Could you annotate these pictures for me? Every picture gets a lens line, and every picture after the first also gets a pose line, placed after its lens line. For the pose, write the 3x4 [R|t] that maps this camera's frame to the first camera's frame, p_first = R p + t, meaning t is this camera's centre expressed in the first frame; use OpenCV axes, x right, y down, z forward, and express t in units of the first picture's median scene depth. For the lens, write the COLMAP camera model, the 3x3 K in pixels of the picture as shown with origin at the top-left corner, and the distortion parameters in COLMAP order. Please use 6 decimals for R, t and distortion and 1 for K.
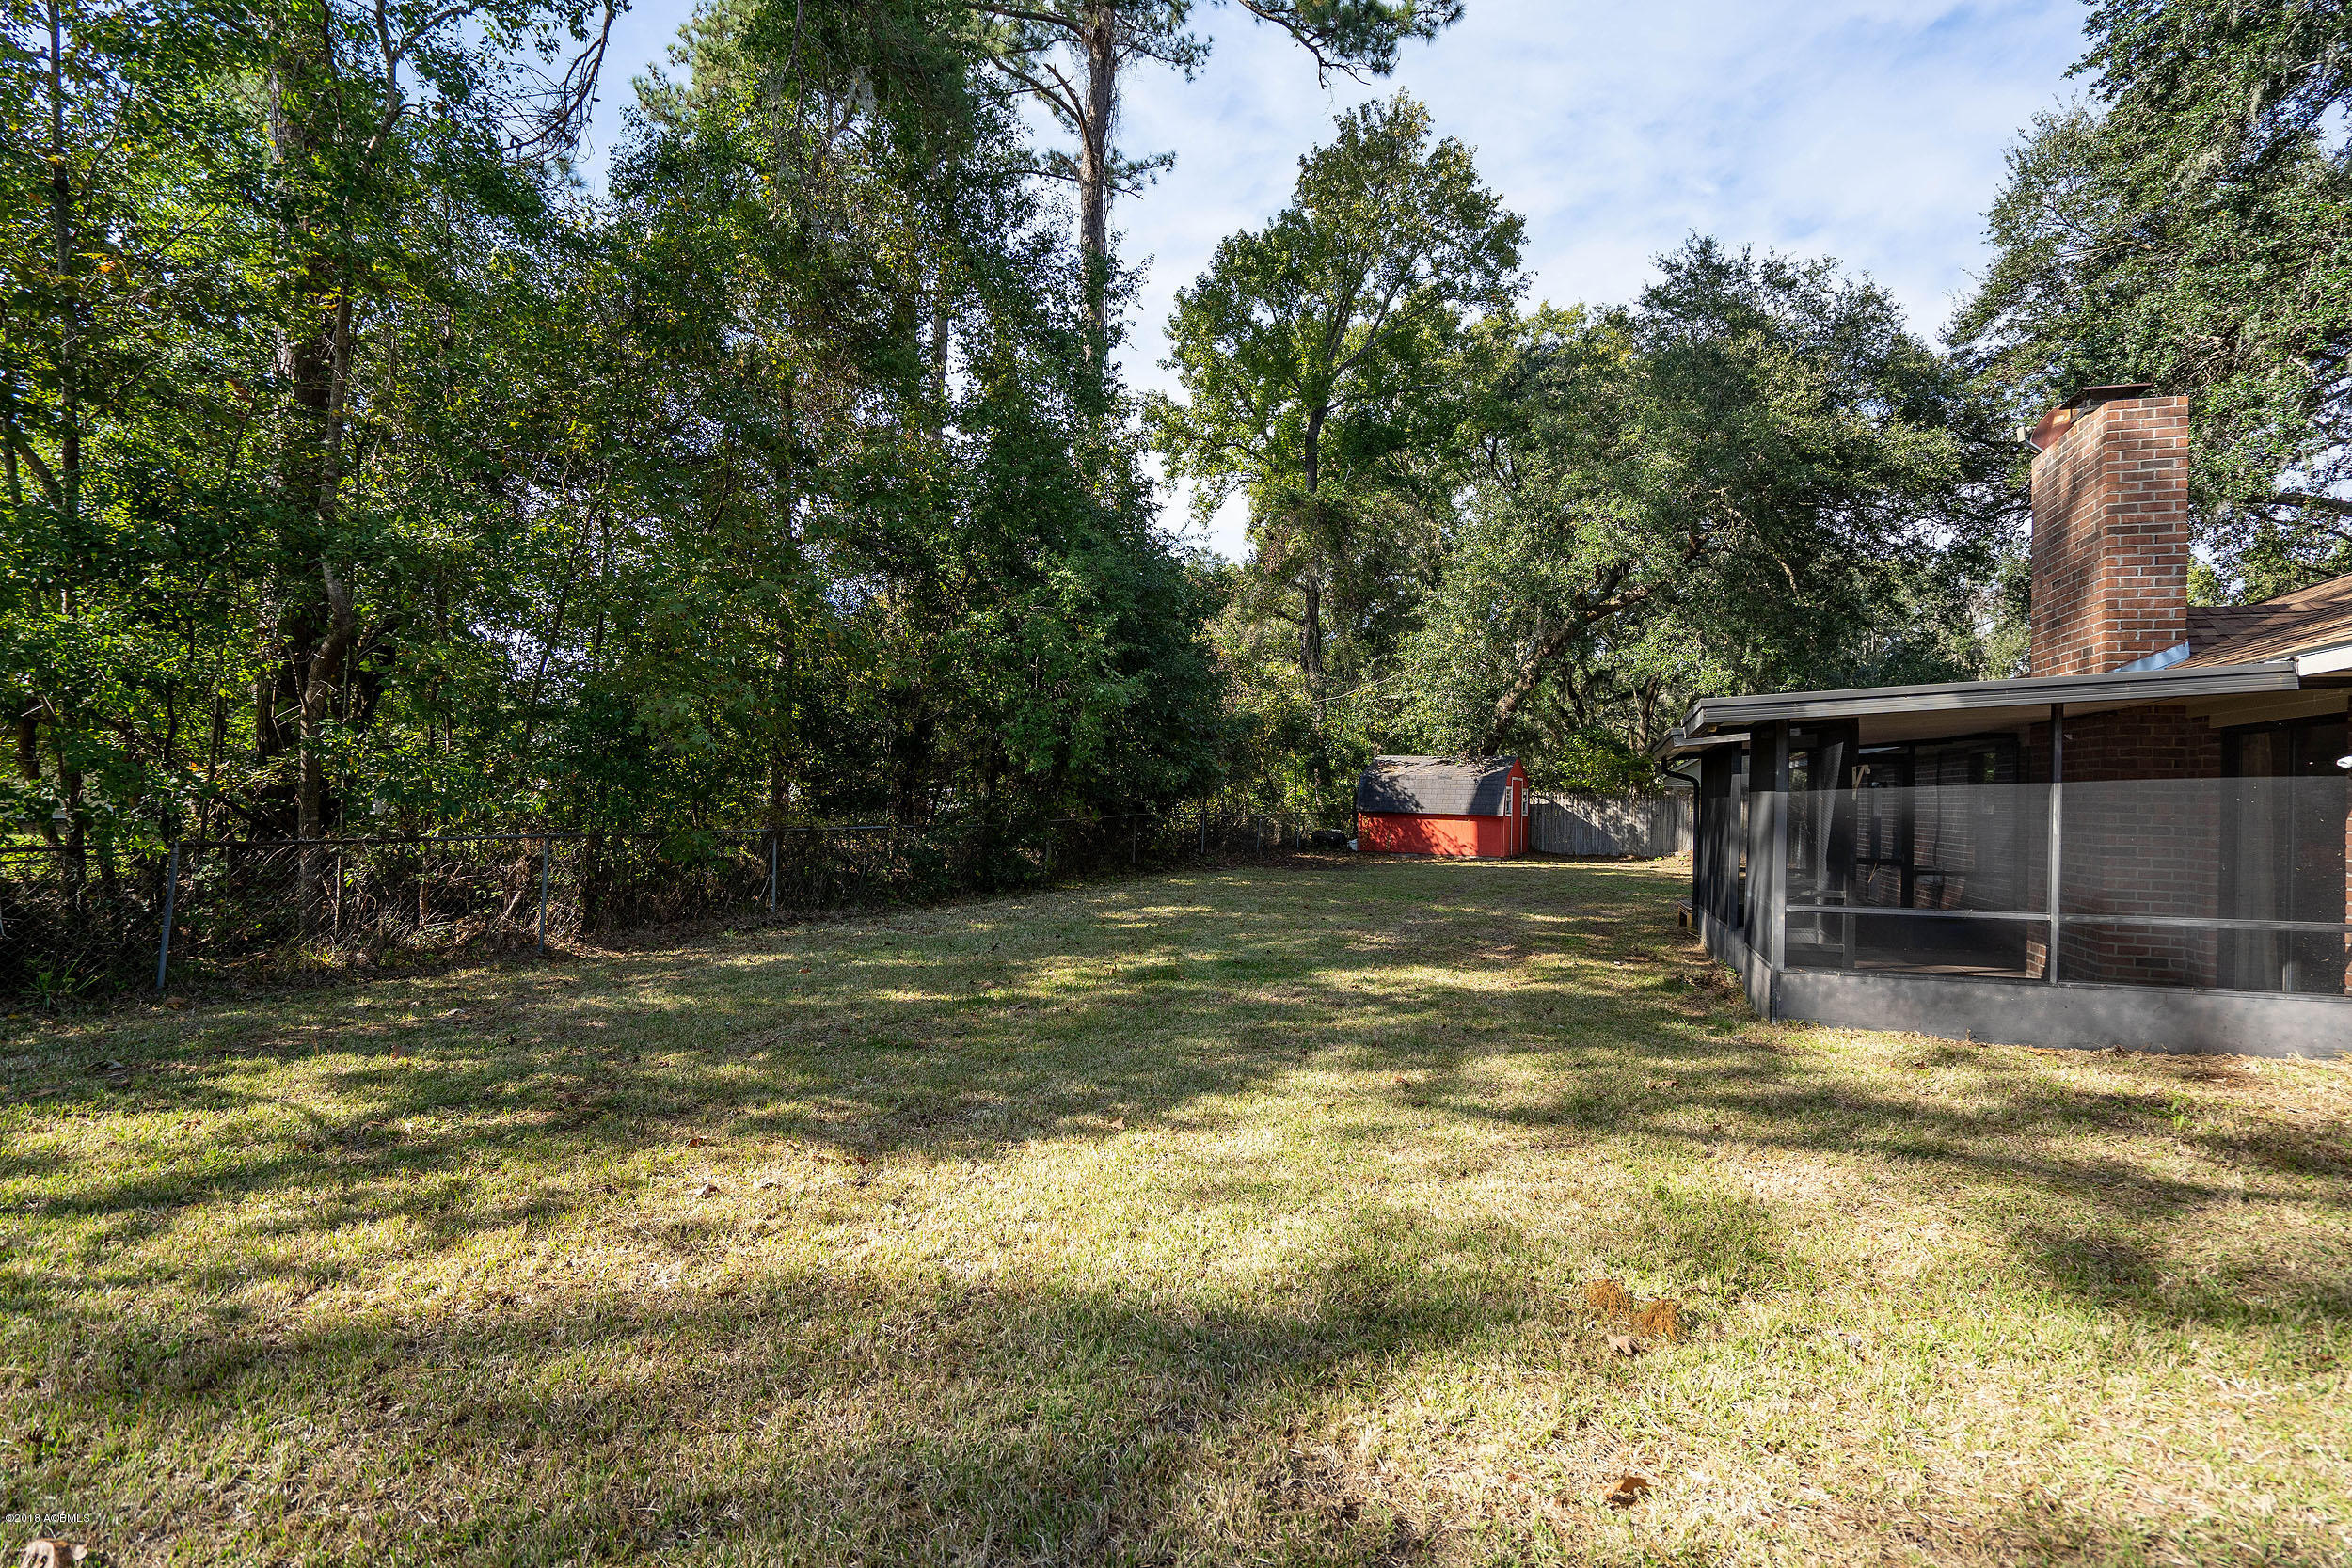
lens RADIAL K [[1105.7, 0, 1176.0], [0, 1105.7, 784.0], [0, 0, 1]] dist [-0.013093, 0.000095]
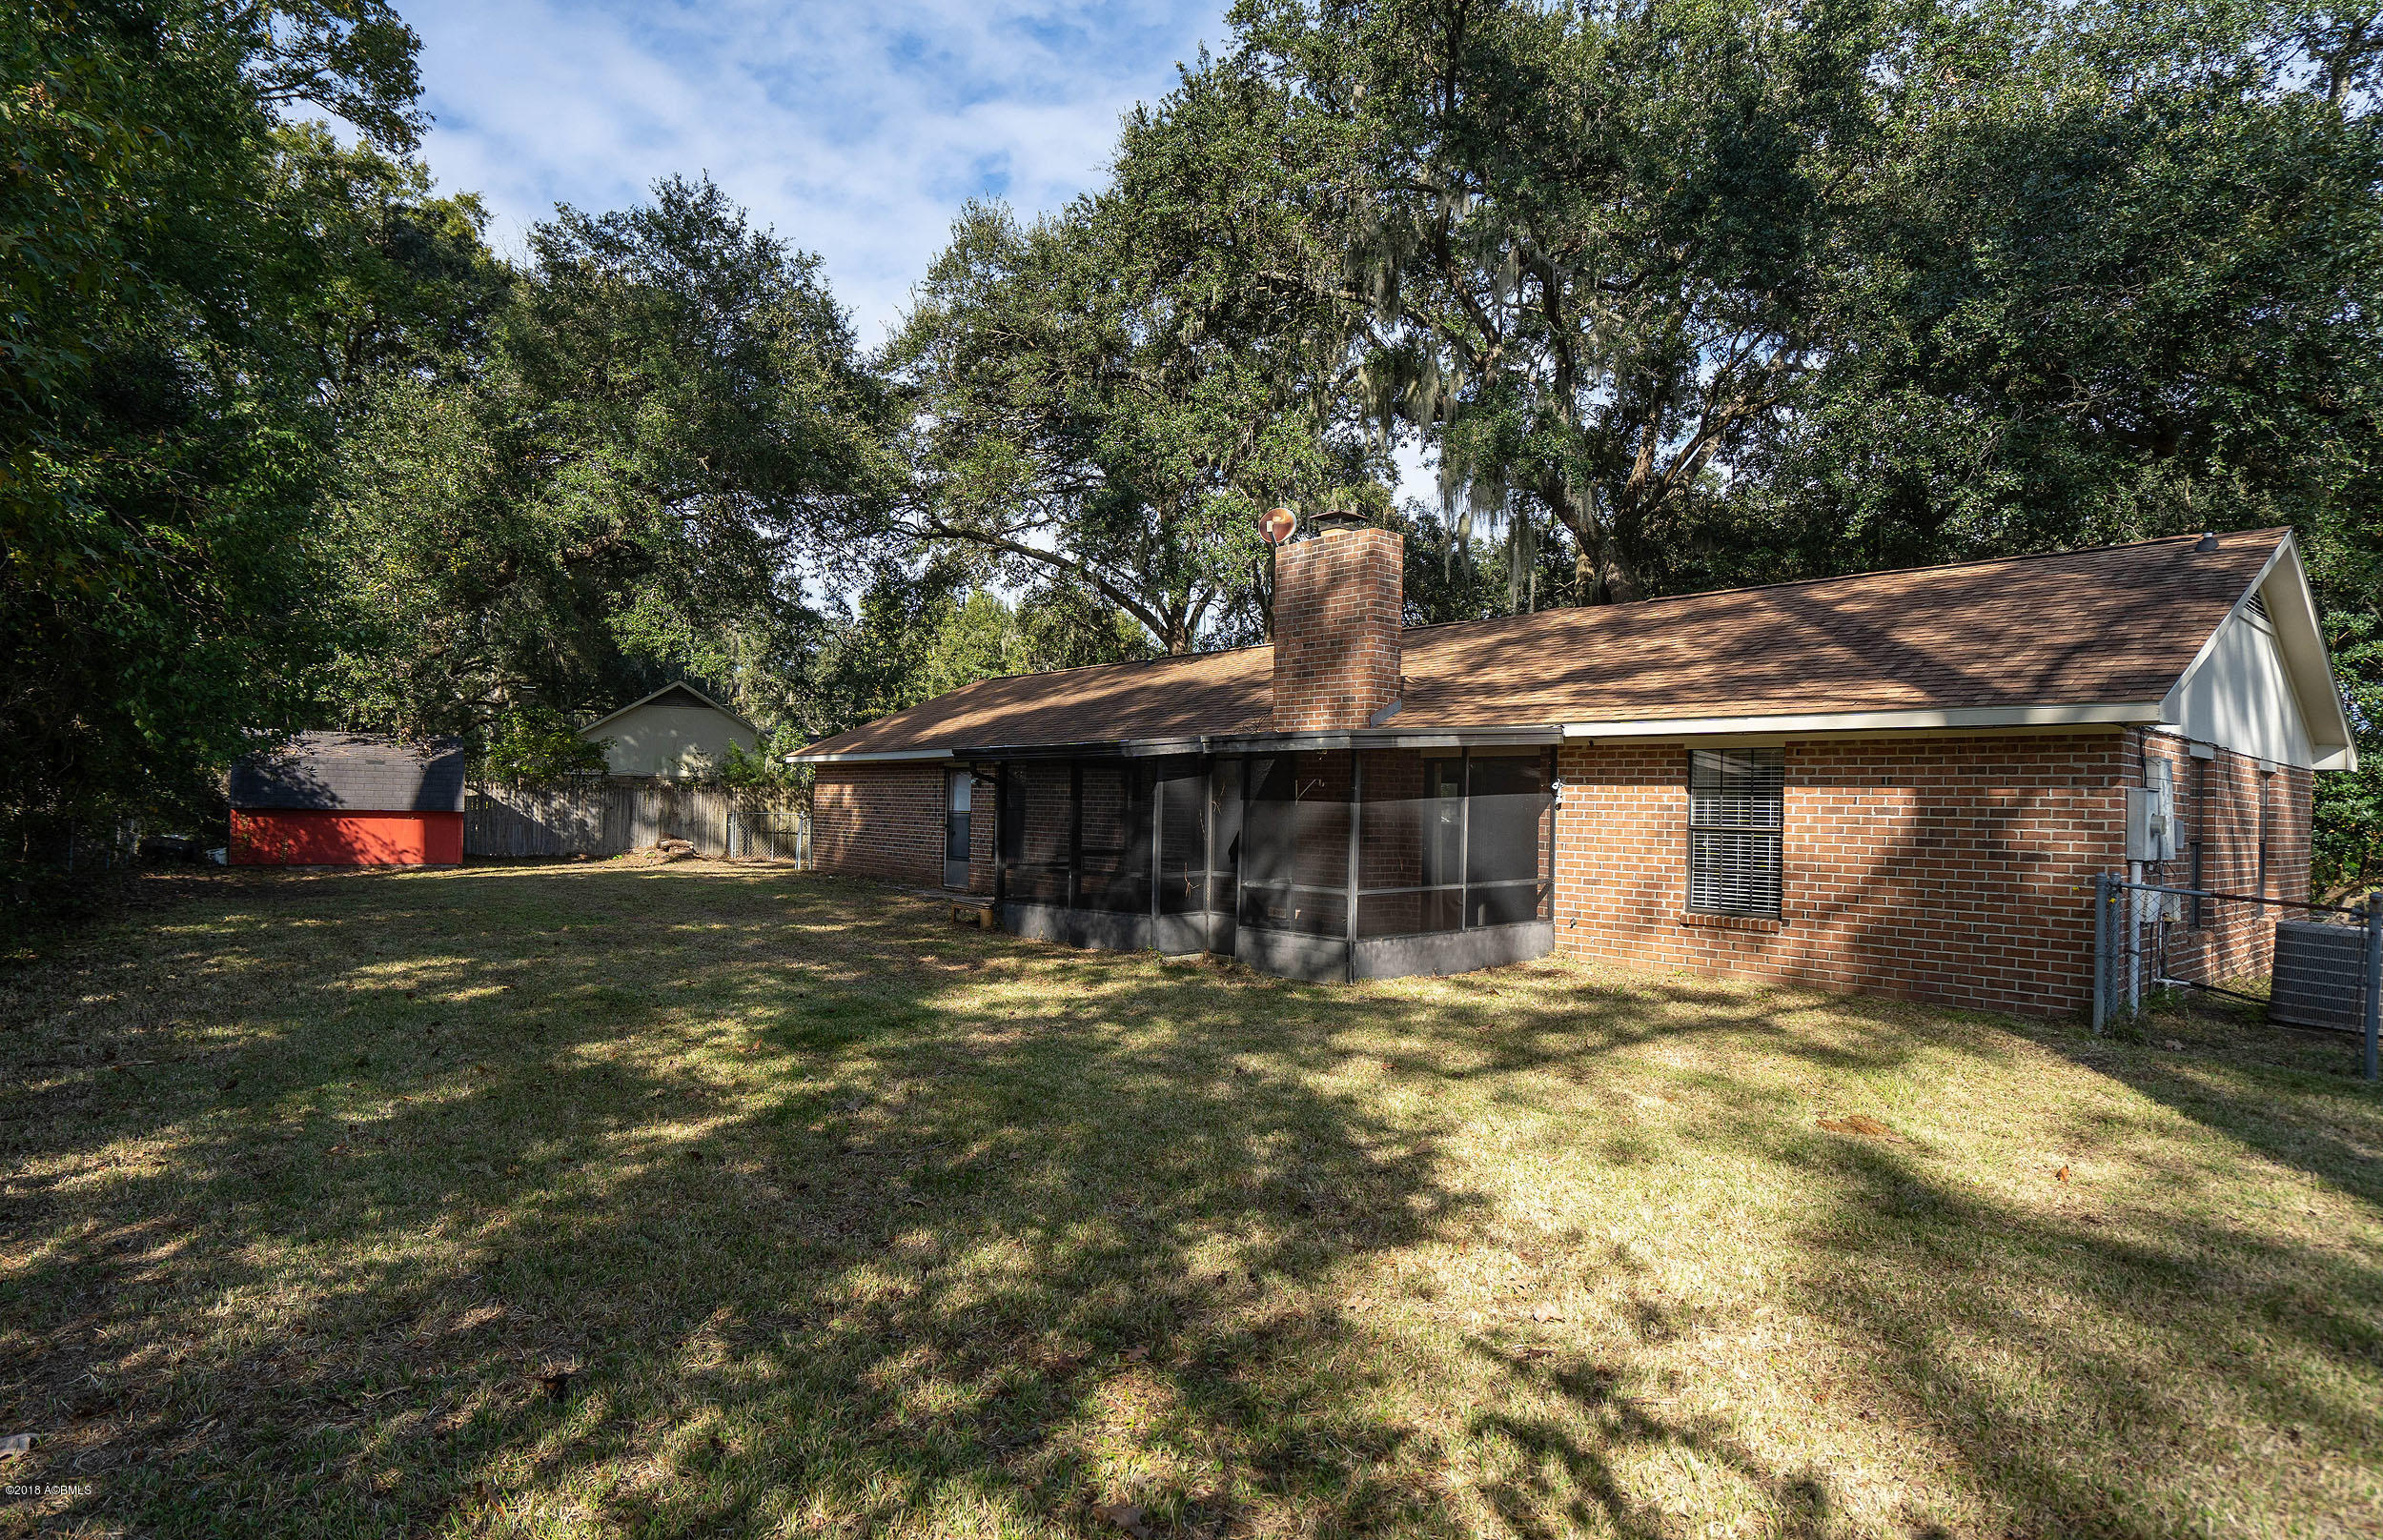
lens RADIAL K [[1228.0, 0, 1193.2], [0, 1228.0, 875.6], [0, 0, 1]] dist [-0.056510, -0.000084]
pose [[0.483959, -0.058191, 0.873154, -0.208851], [-0.021416, 0.996700, 0.078294, -0.004477], [-0.874829, -0.056590, 0.481116, 0.123750]]
